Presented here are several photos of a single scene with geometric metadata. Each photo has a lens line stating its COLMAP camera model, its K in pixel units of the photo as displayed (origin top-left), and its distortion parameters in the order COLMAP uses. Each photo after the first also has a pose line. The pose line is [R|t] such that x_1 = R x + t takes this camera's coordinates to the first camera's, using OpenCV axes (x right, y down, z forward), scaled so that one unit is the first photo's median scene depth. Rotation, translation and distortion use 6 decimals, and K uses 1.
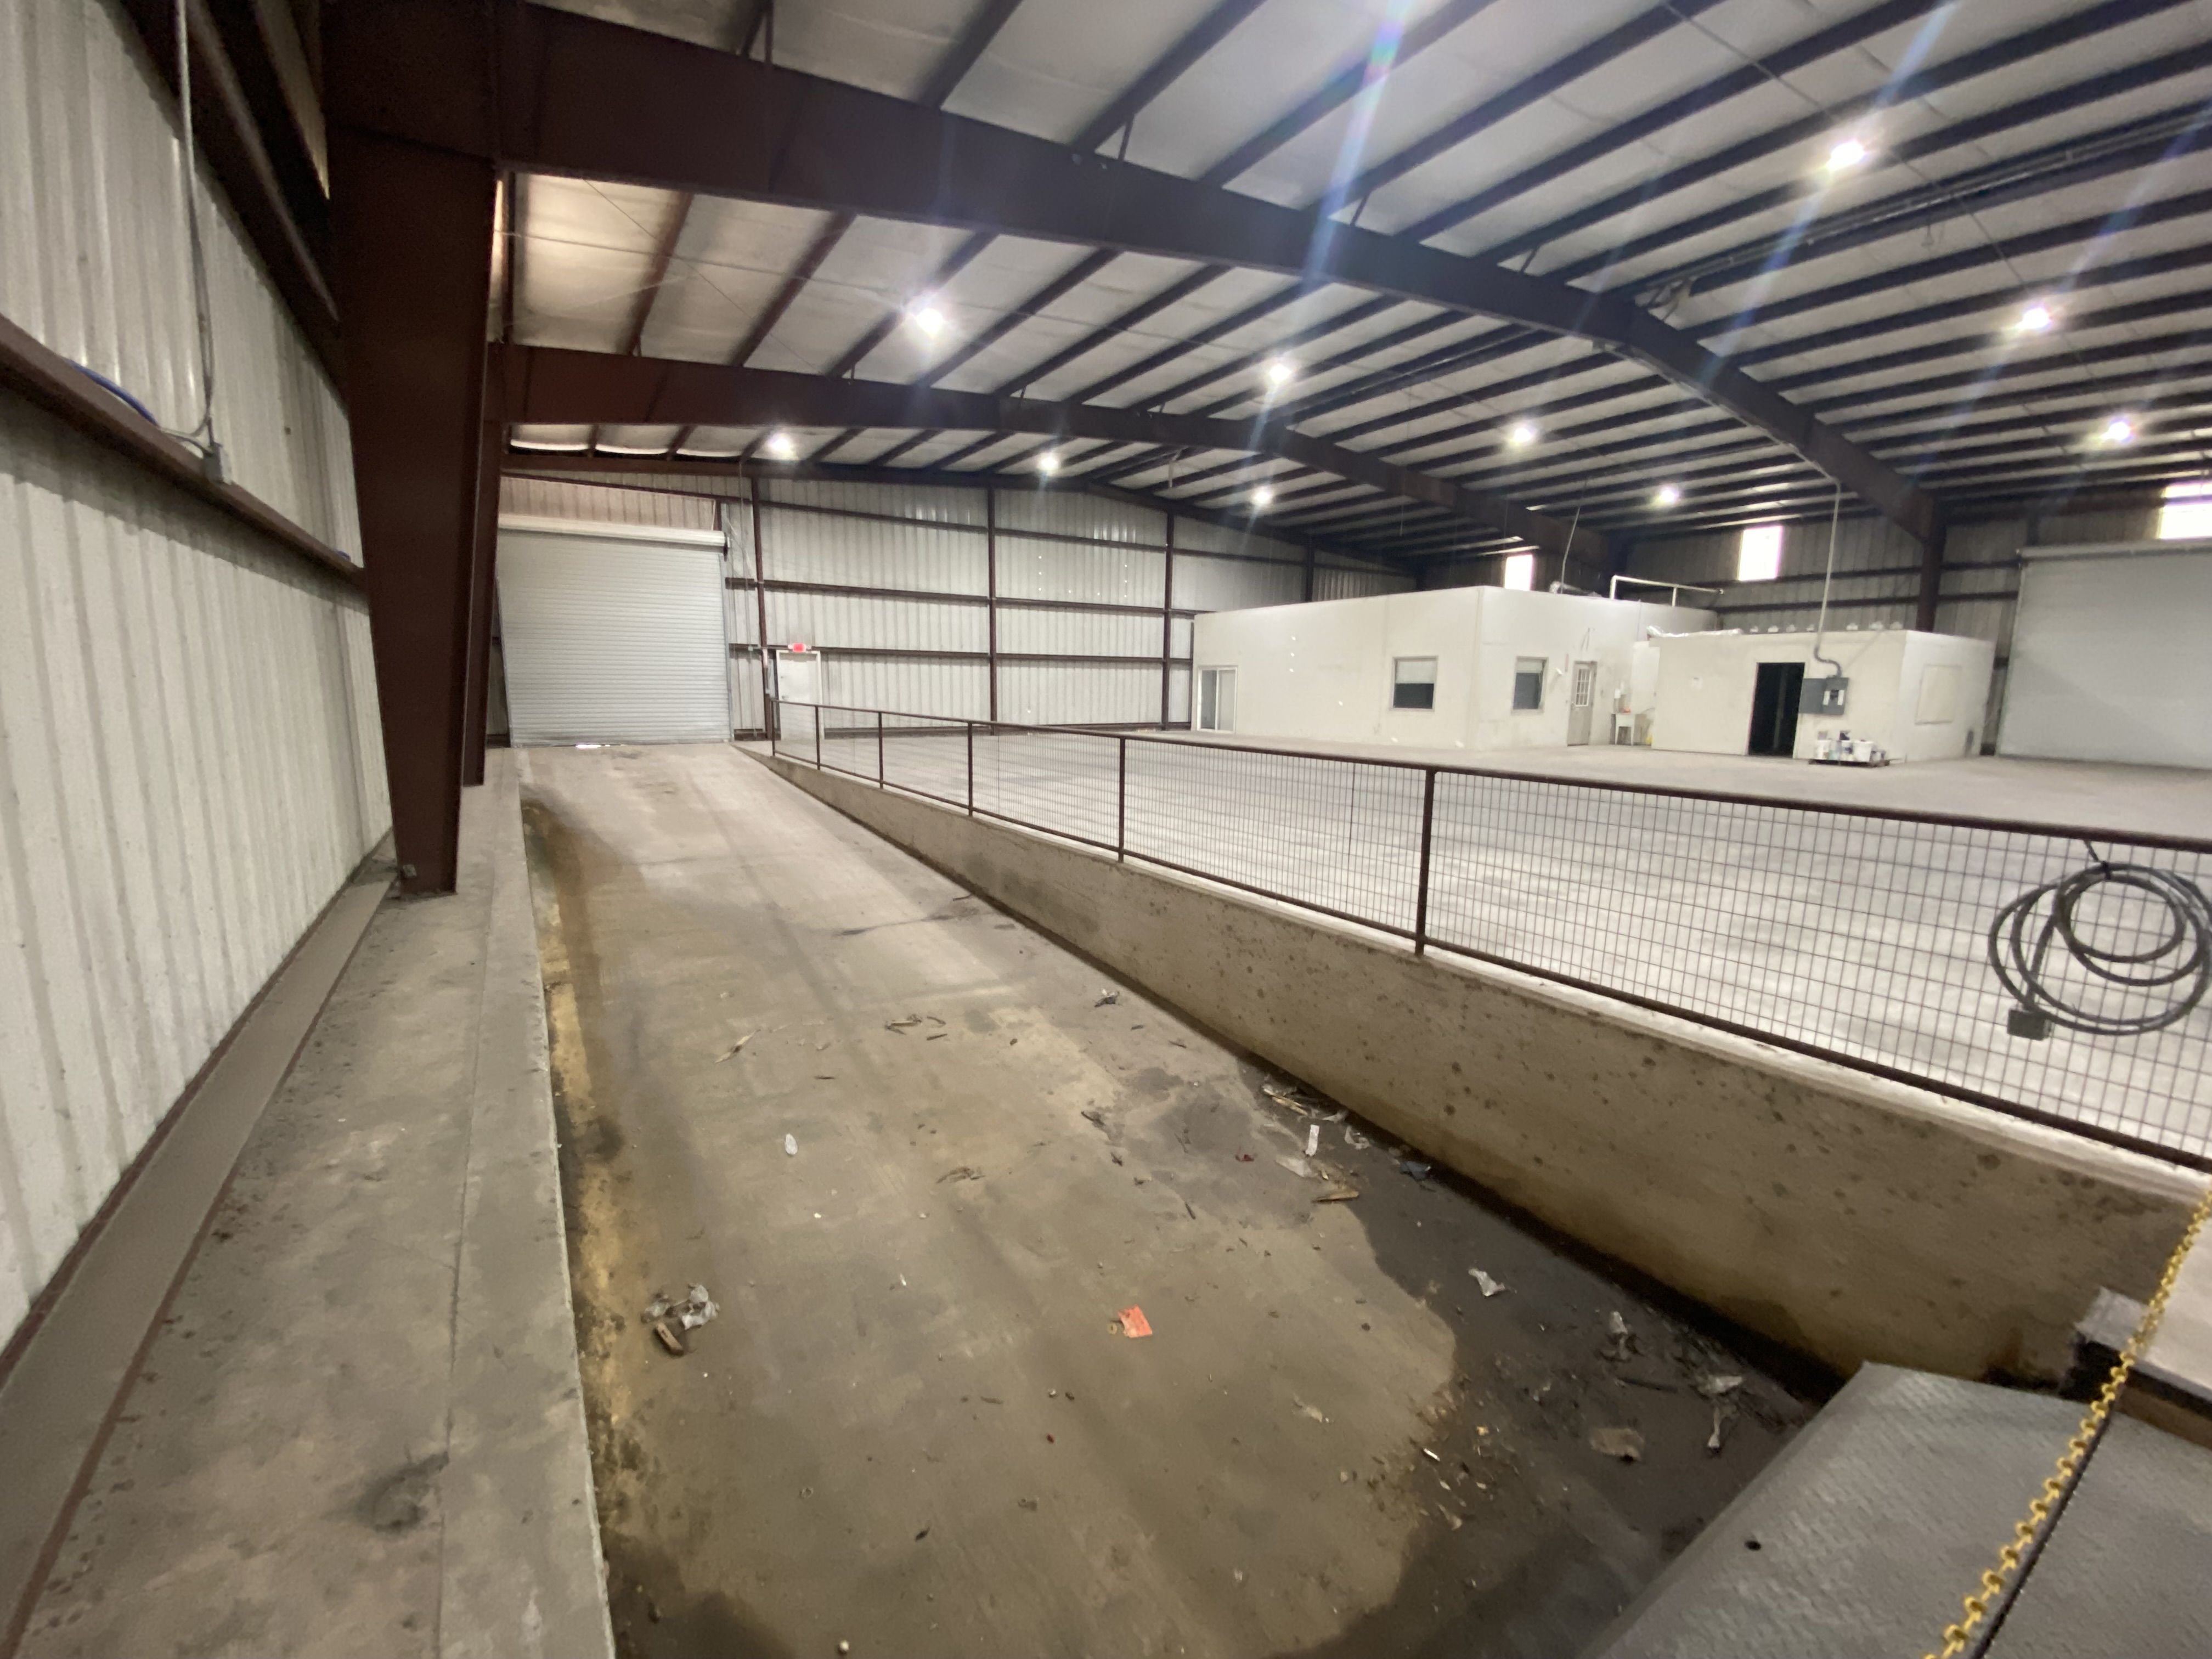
lens RADIAL K [[885.0, 0, 1106.0], [0, 885.0, 829.5], [0, 0, 1]] dist [0.022859, -0.018696]
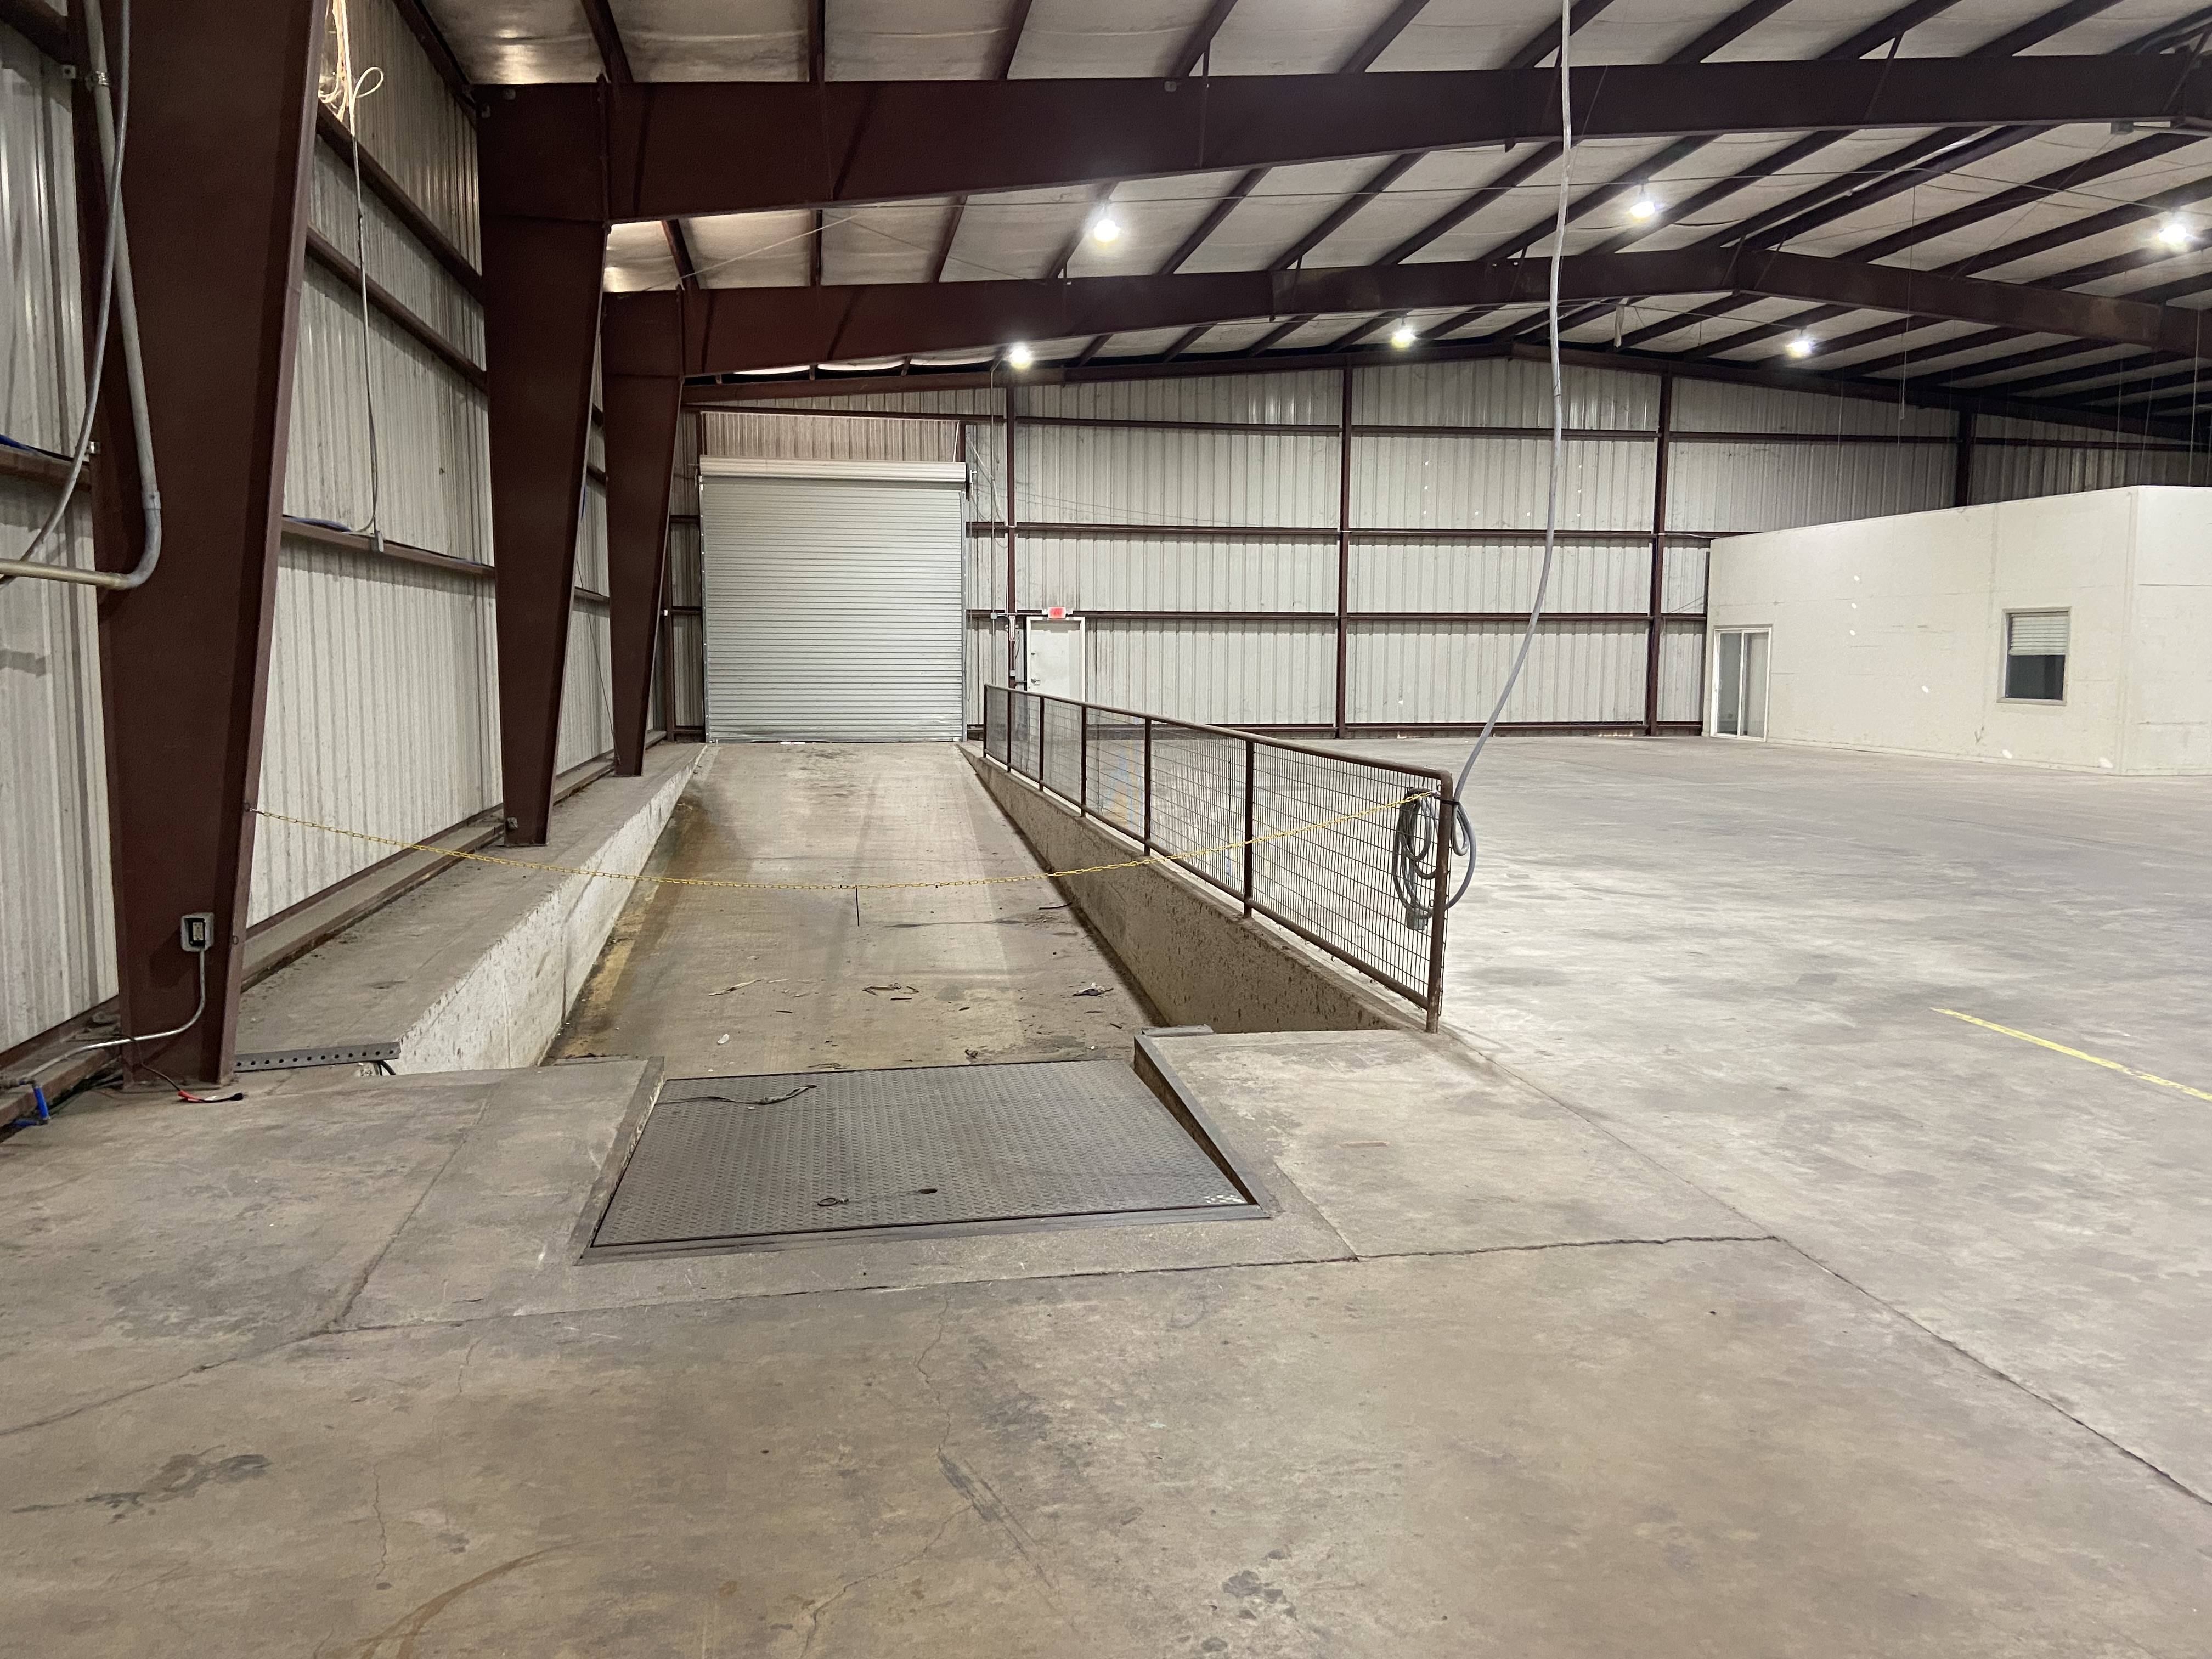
lens RADIAL K [[1661.6, 0, 1106.0], [0, 1661.6, 829.5], [0, 0, 1]] dist [0.004596, -0.004732]
pose [[0.914993, 0.031465, -0.402242, 0.225066], [-0.056720, 0.997085, -0.051026, 0.034126], [0.399464, 0.069503, 0.914111, -0.189193]]
